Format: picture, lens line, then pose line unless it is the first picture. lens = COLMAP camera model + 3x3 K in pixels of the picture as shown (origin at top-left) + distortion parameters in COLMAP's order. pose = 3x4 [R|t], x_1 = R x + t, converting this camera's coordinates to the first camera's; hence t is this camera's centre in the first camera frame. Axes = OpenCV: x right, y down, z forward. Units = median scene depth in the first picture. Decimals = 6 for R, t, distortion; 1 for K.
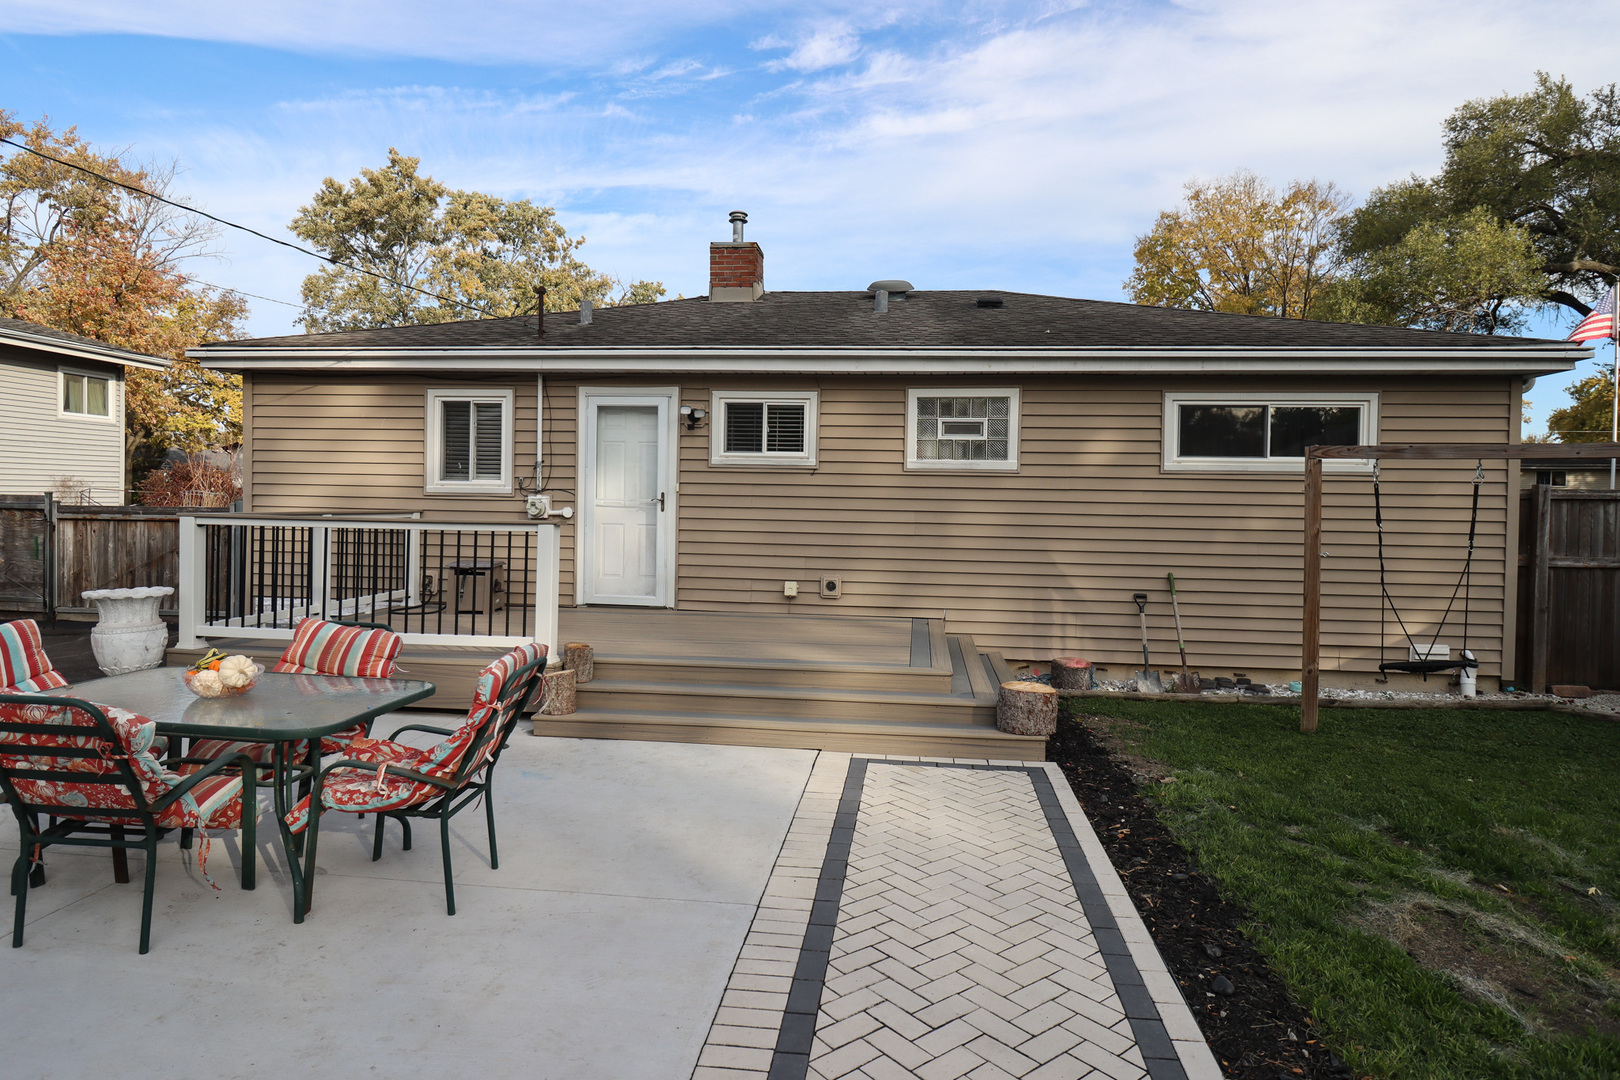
lens RADIAL K [[948.6, 0, 809.3], [0, 948.6, 538.4], [0, 0, 1]] dist [-0.001431, -0.007360]
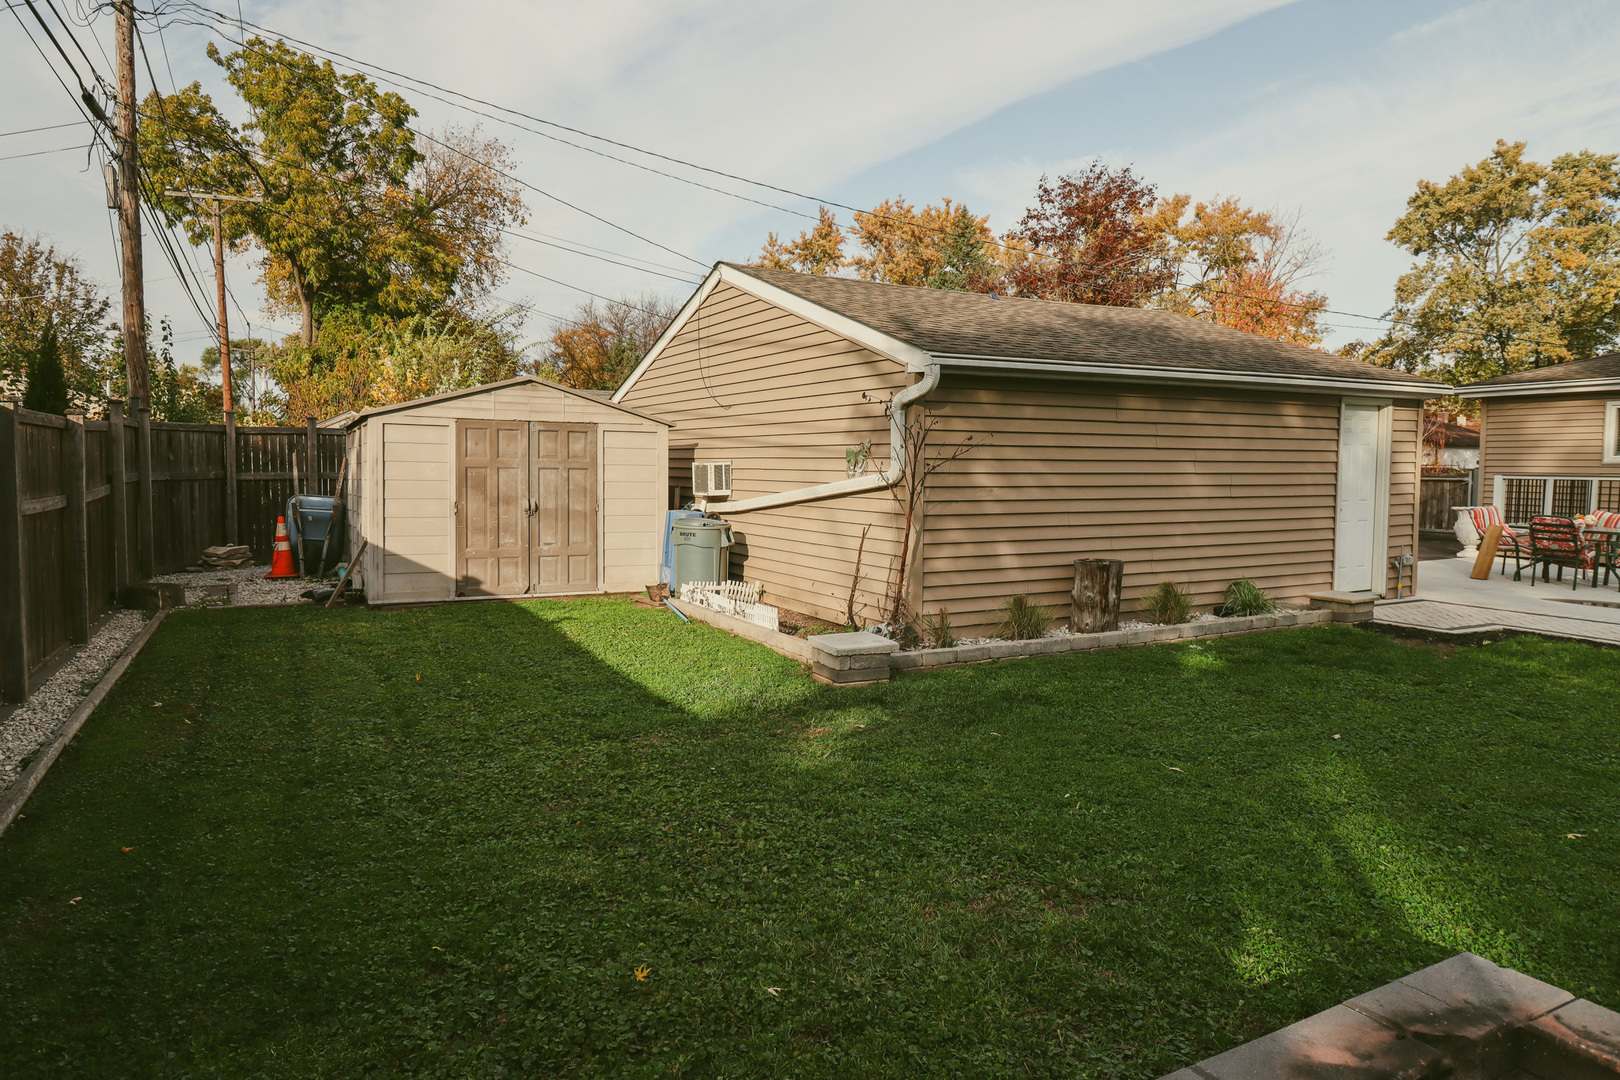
lens RADIAL K [[1009.5, 0, 808.4], [0, 1009.5, 552.2], [0, 0, 1]] dist [-0.002330, -0.007634]
pose [[0.575010, 0.057045, -0.816155, 0.291336], [-0.028449, 0.998357, 0.049737, 0.063480], [0.817652, -0.005381, 0.575688, -1.221007]]
